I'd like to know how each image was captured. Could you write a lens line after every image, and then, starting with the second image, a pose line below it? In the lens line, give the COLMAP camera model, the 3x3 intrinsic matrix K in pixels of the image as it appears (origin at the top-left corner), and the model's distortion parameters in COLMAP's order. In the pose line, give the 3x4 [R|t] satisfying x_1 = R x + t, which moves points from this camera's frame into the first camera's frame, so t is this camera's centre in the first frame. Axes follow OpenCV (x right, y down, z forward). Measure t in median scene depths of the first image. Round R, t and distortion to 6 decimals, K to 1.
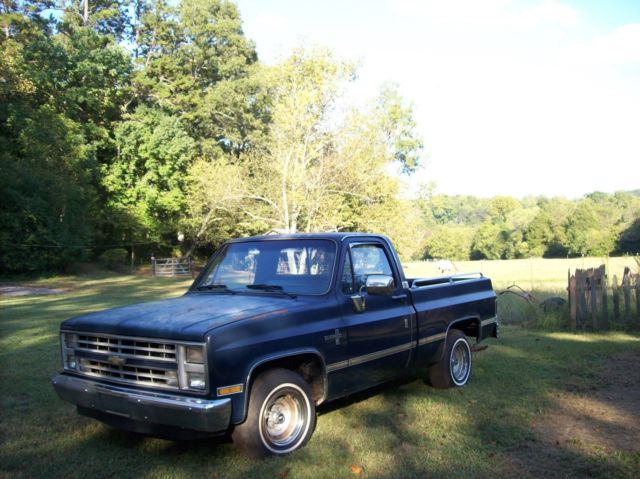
lens RADIAL K [[690.1, 0, 320.0], [0, 690.1, 239.5], [0, 0, 1]] dist [-0.197974, 0.192055]
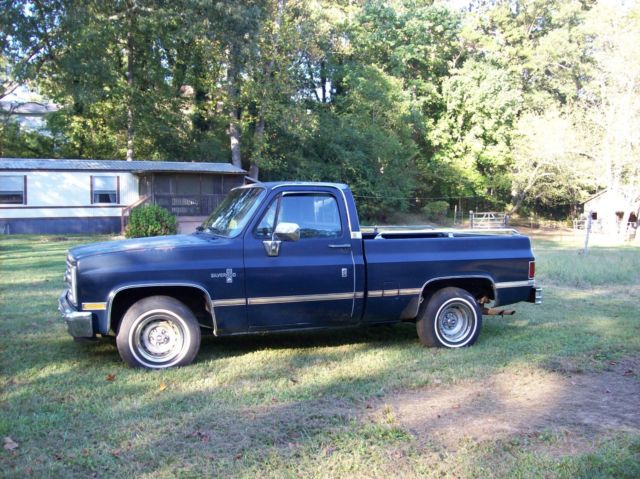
lens RADIAL K [[690.1, 0, 320.0], [0, 690.1, 239.5], [0, 0, 1]] dist [-0.197974, 0.192055]
pose [[0.856546, 0.055978, -0.513025, 0.082071], [-0.021917, 0.997149, 0.072209, 0.000106], [0.515605, -0.050606, 0.855331, 0.015707]]
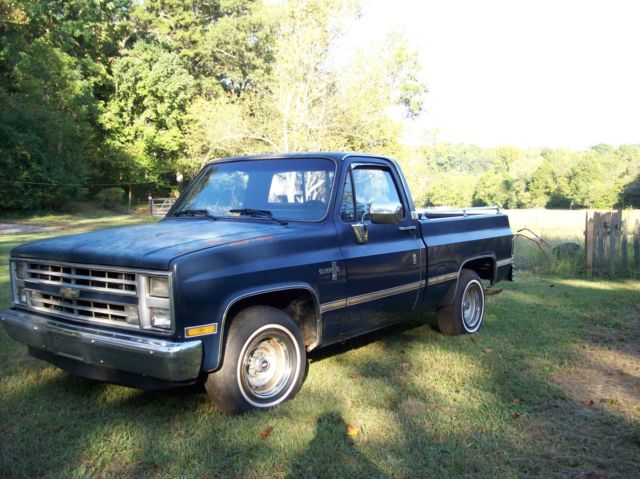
lens RADIAL K [[690.1, 0, 320.0], [0, 690.1, 239.5], [0, 0, 1]] dist [-0.197974, 0.192055]
pose [[0.999759, 0.021952, -0.000215, 0.000820], [-0.021867, 0.996650, 0.078813, 0.004281], [0.001944, -0.078790, 0.996889, 0.018491]]
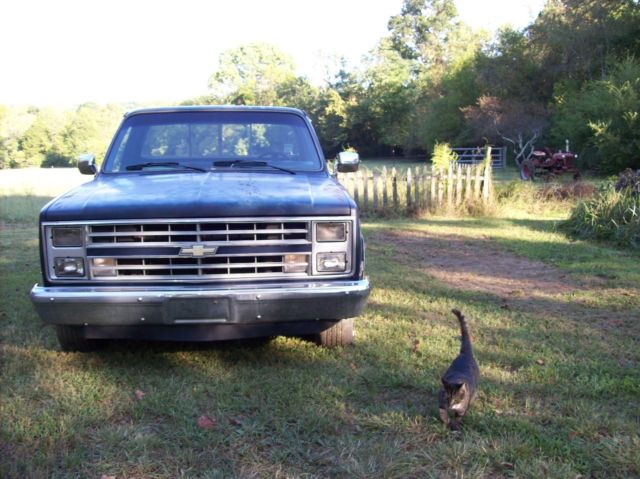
lens RADIAL K [[690.1, 0, 320.0], [0, 690.1, 239.5], [0, 0, 1]] dist [-0.197974, 0.192055]
pose [[0.740663, -0.060217, 0.669173, -0.075022], [-0.028330, 0.992291, 0.120650, 0.007371], [-0.671279, -0.108319, 0.733247, 0.037022]]
